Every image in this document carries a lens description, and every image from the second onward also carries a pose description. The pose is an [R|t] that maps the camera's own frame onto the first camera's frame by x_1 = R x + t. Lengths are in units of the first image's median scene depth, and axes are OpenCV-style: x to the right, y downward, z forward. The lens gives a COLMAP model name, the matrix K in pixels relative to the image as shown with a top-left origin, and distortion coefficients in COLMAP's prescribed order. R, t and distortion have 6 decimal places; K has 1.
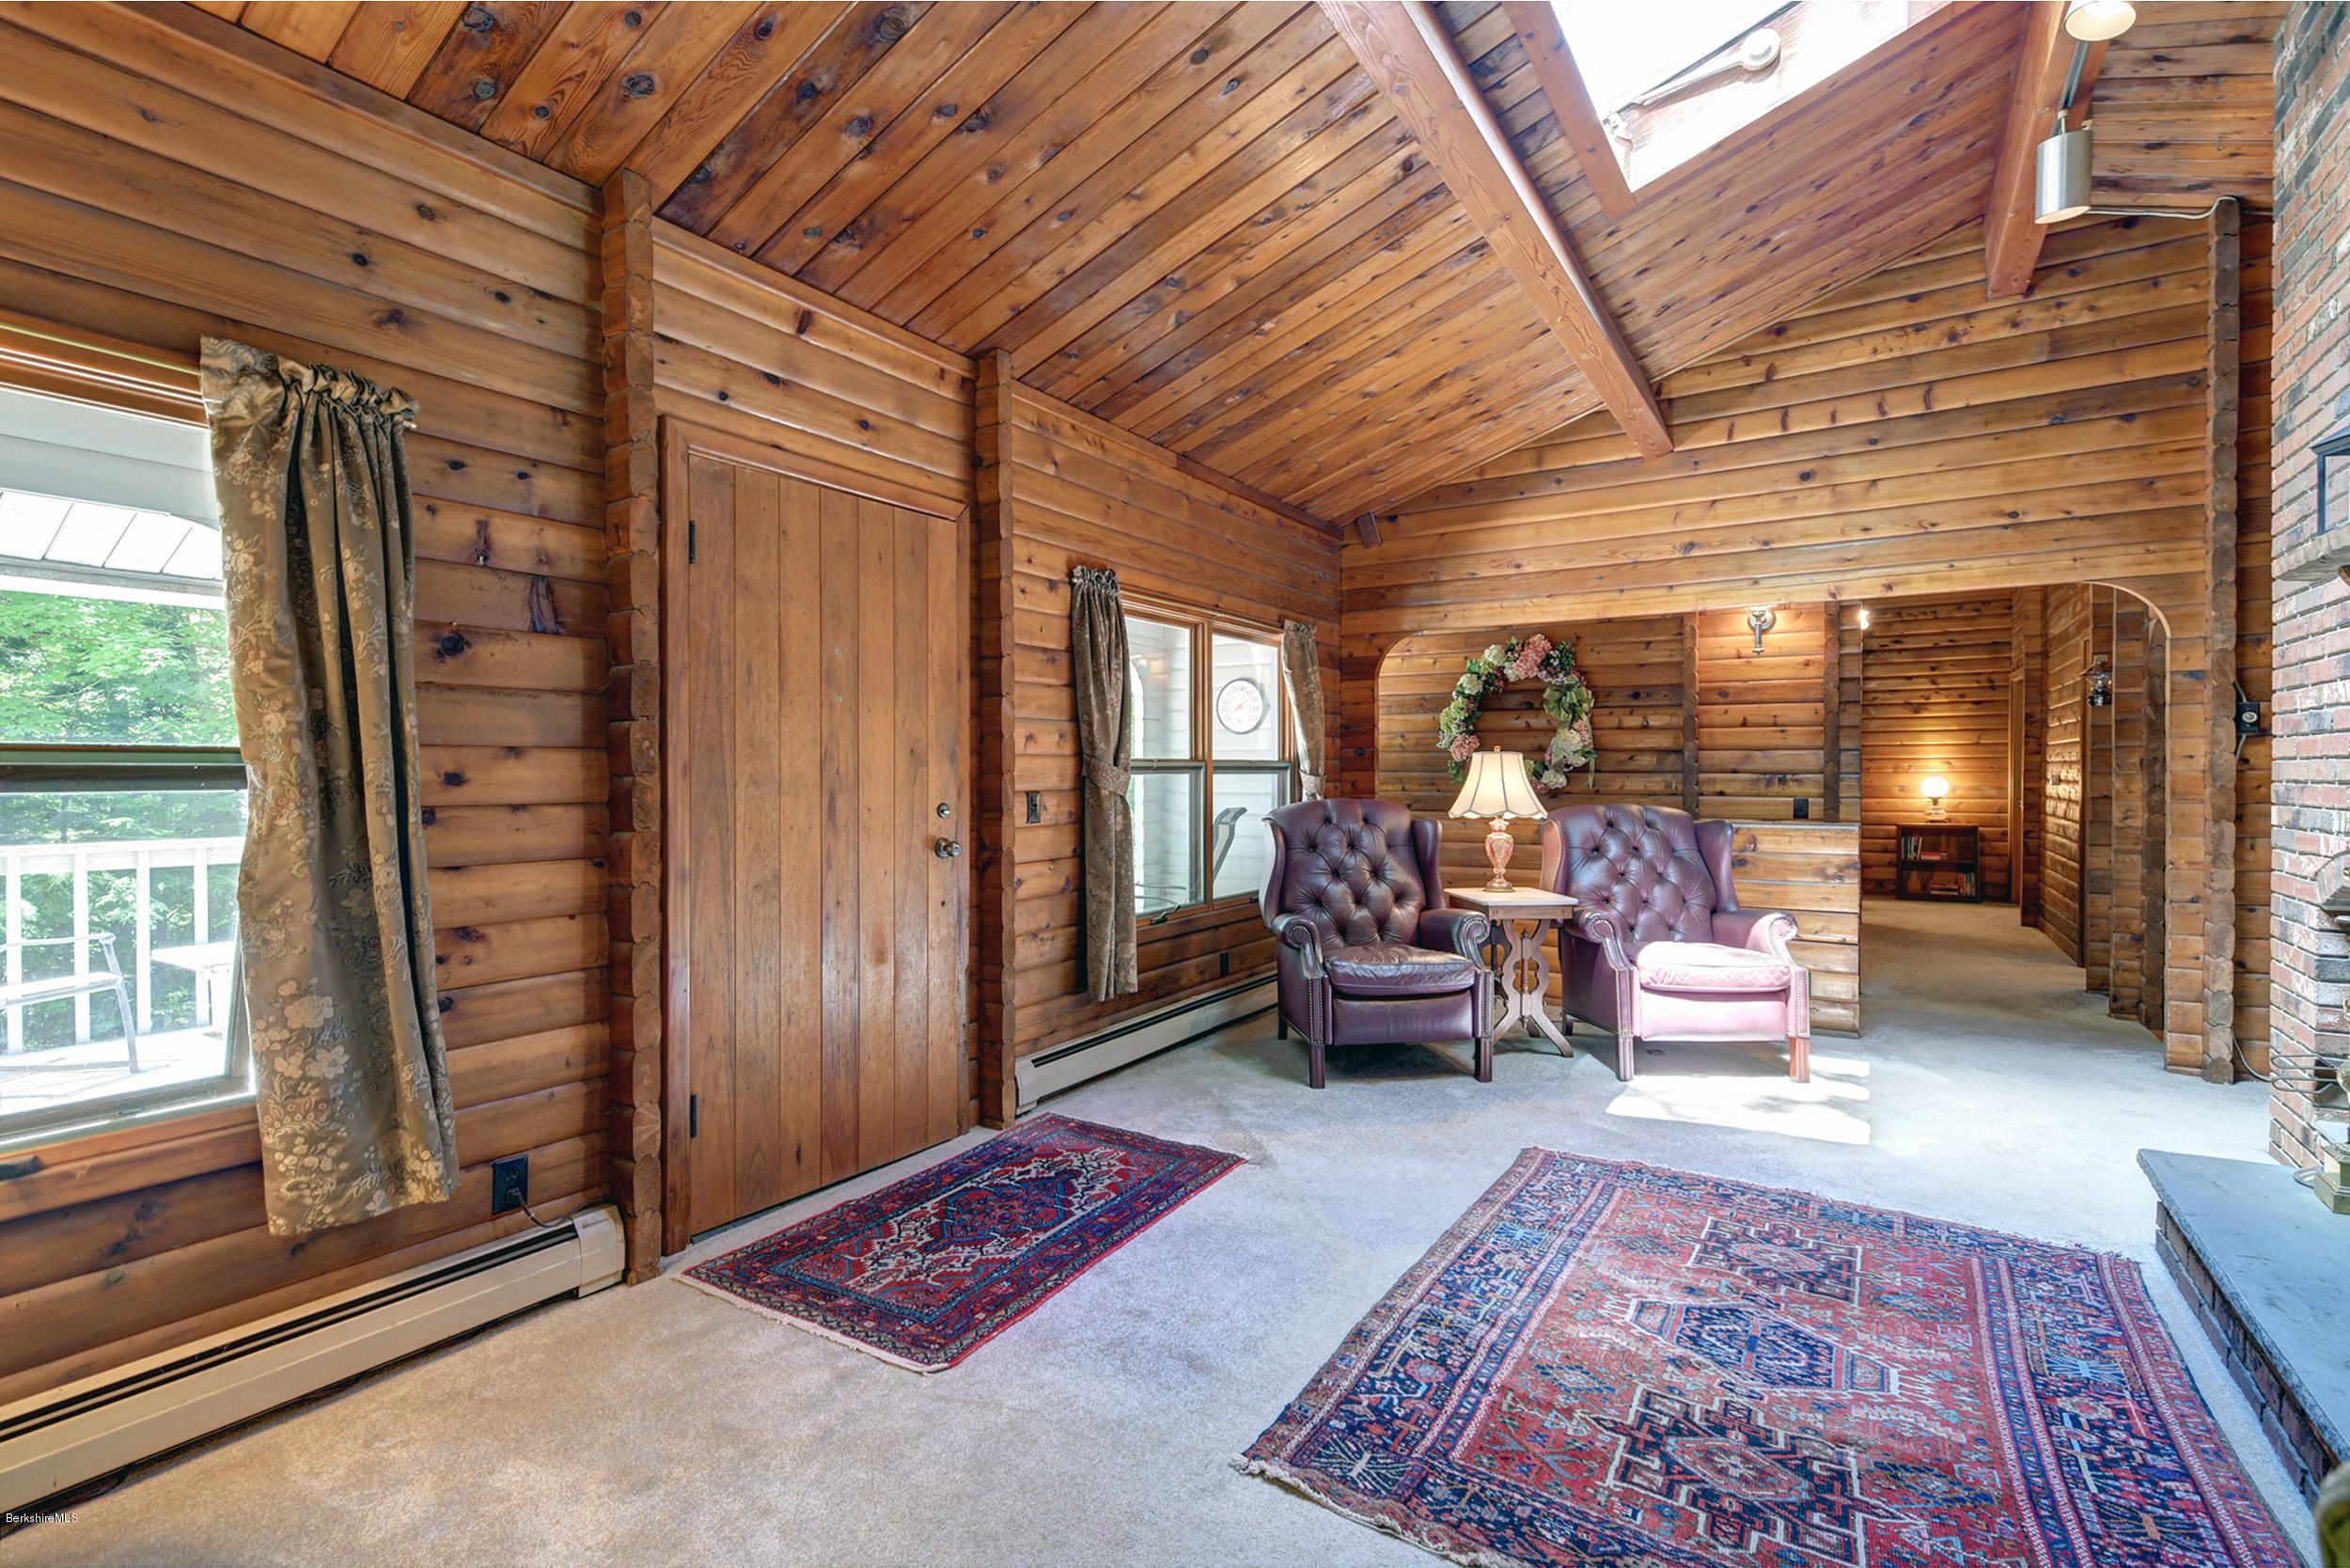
lens RADIAL K [[1073.6, 0, 1195.8], [0, 1073.6, 766.8], [0, 0, 1]] dist [0.000027, -0.001759]
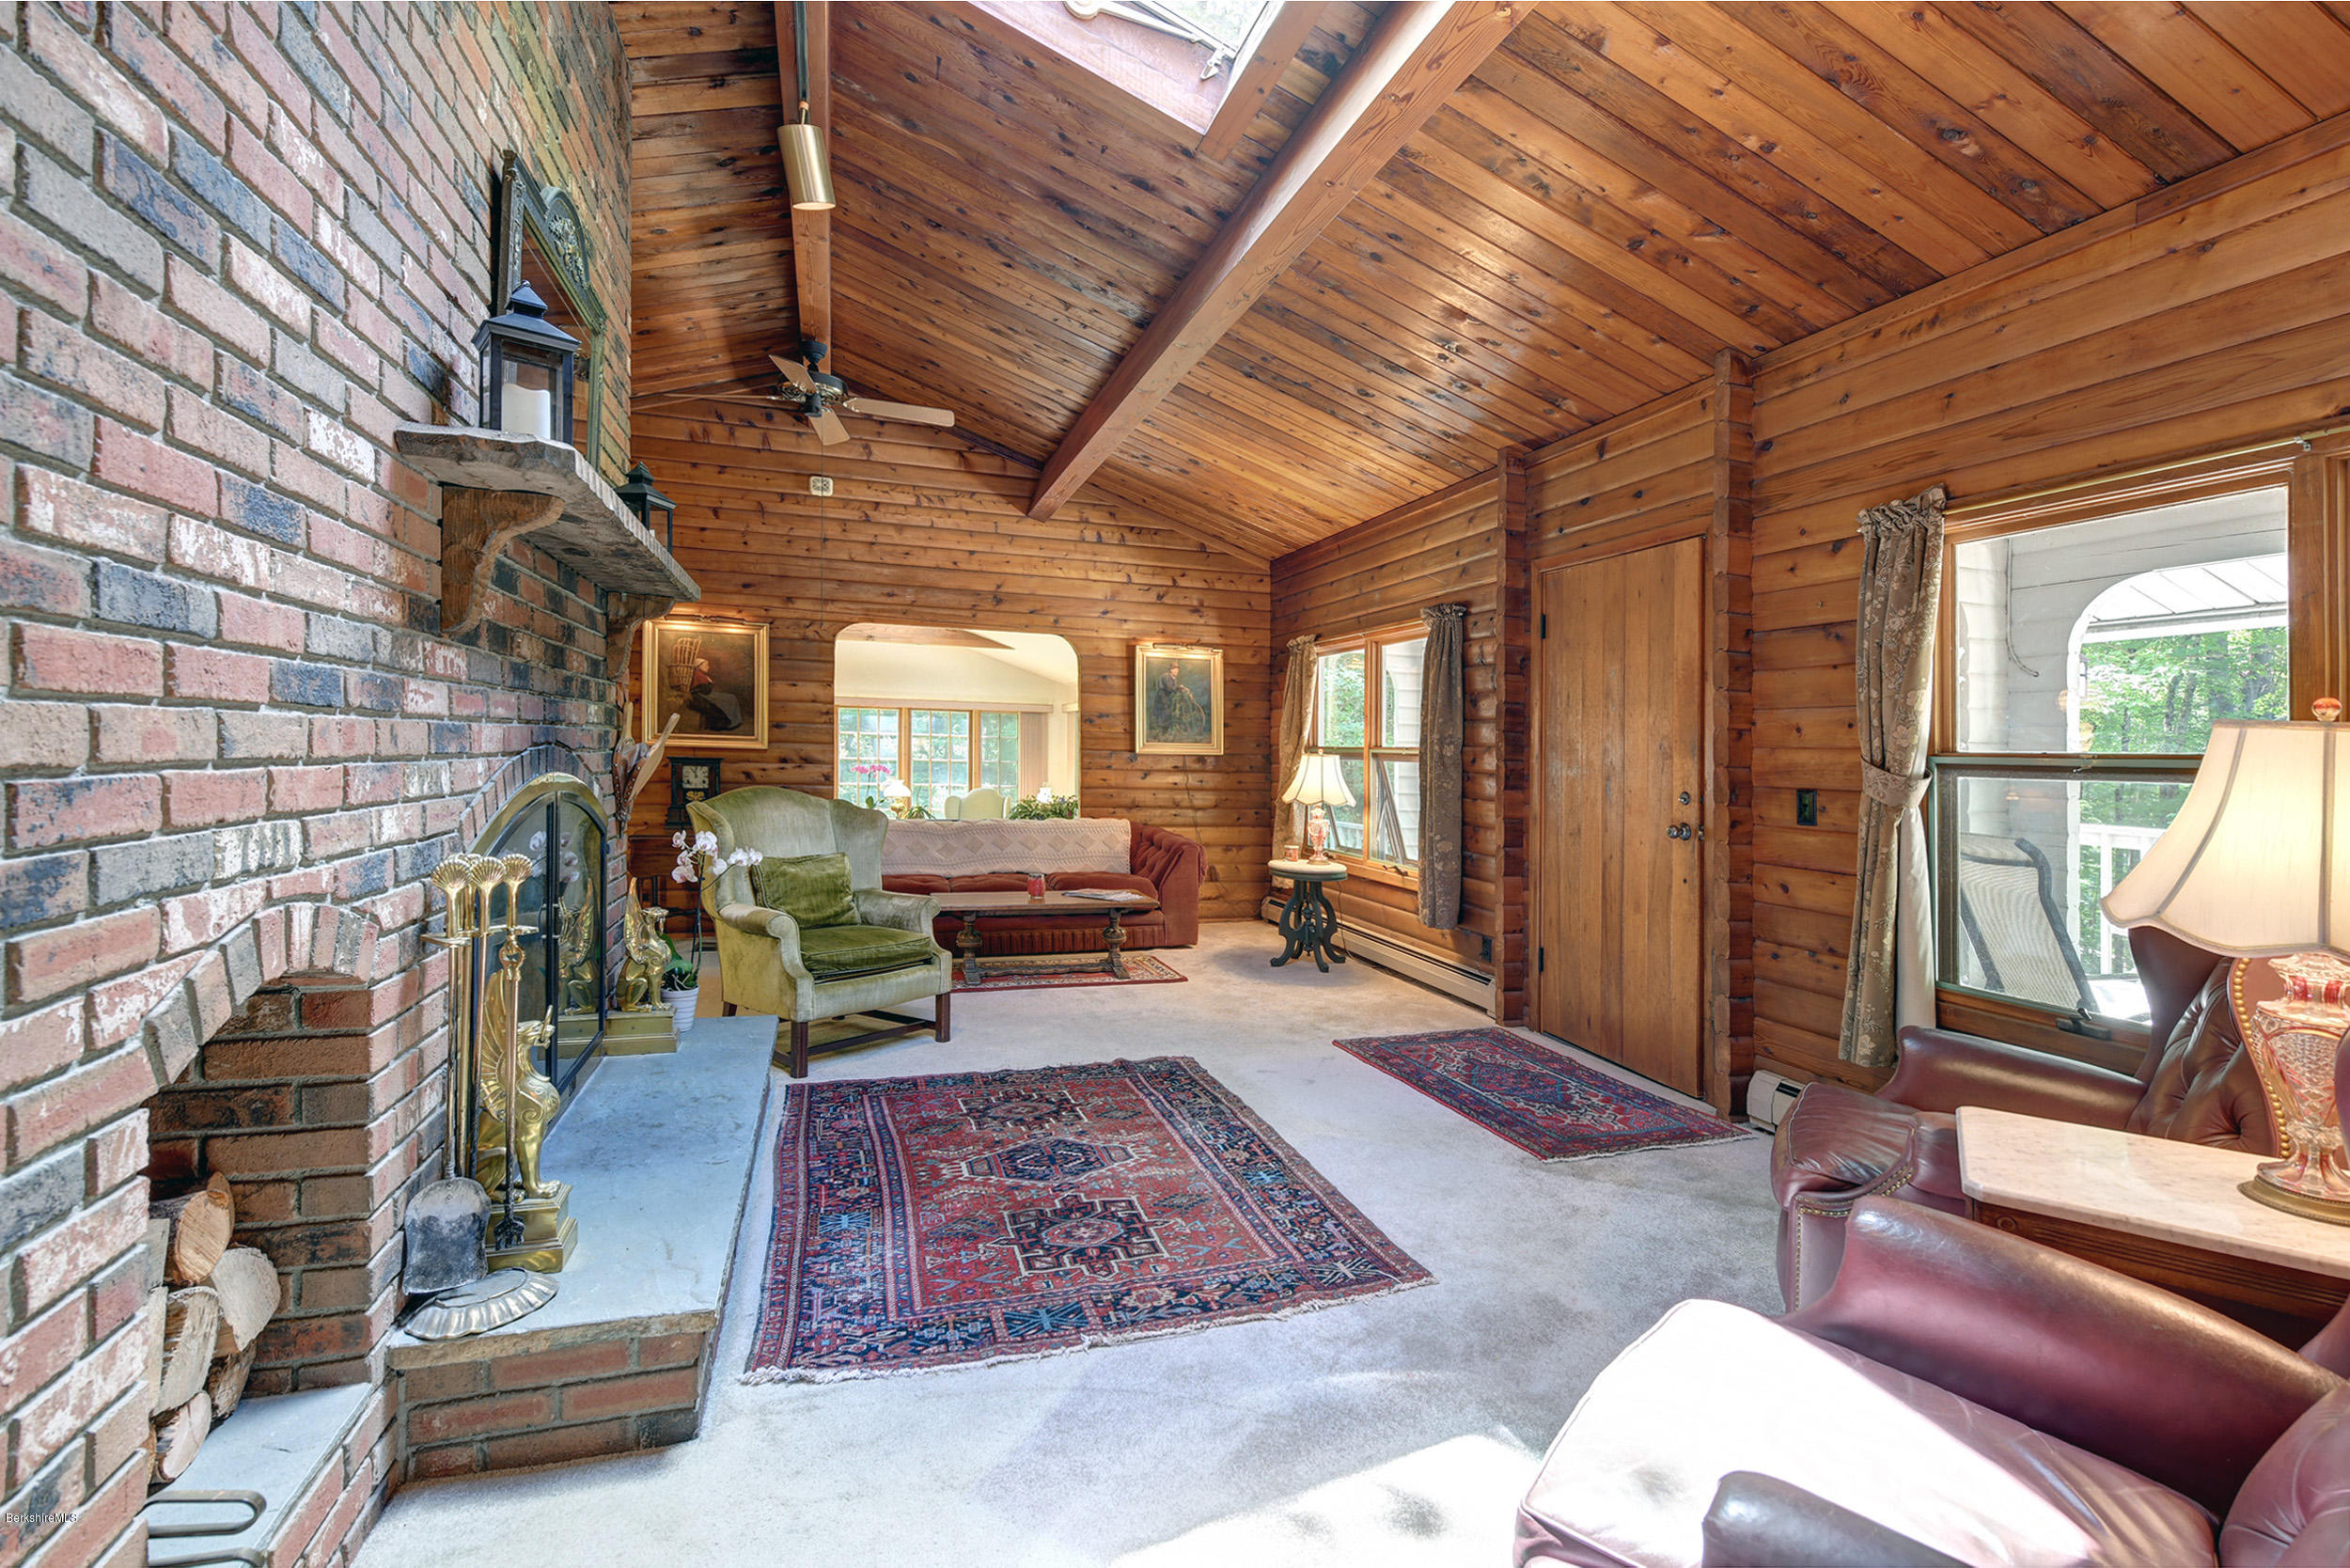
lens RADIAL K [[1073.6, 0, 1185.1], [0, 1073.6, 778.1], [0, 0, 1]] dist [0.000027, -0.001759]
pose [[-0.642343, 0.006686, -0.766388, 1.247251], [-0.021853, 0.999396, 0.027034, 0.001114], [0.766105, 0.034113, -0.641809, 1.703441]]
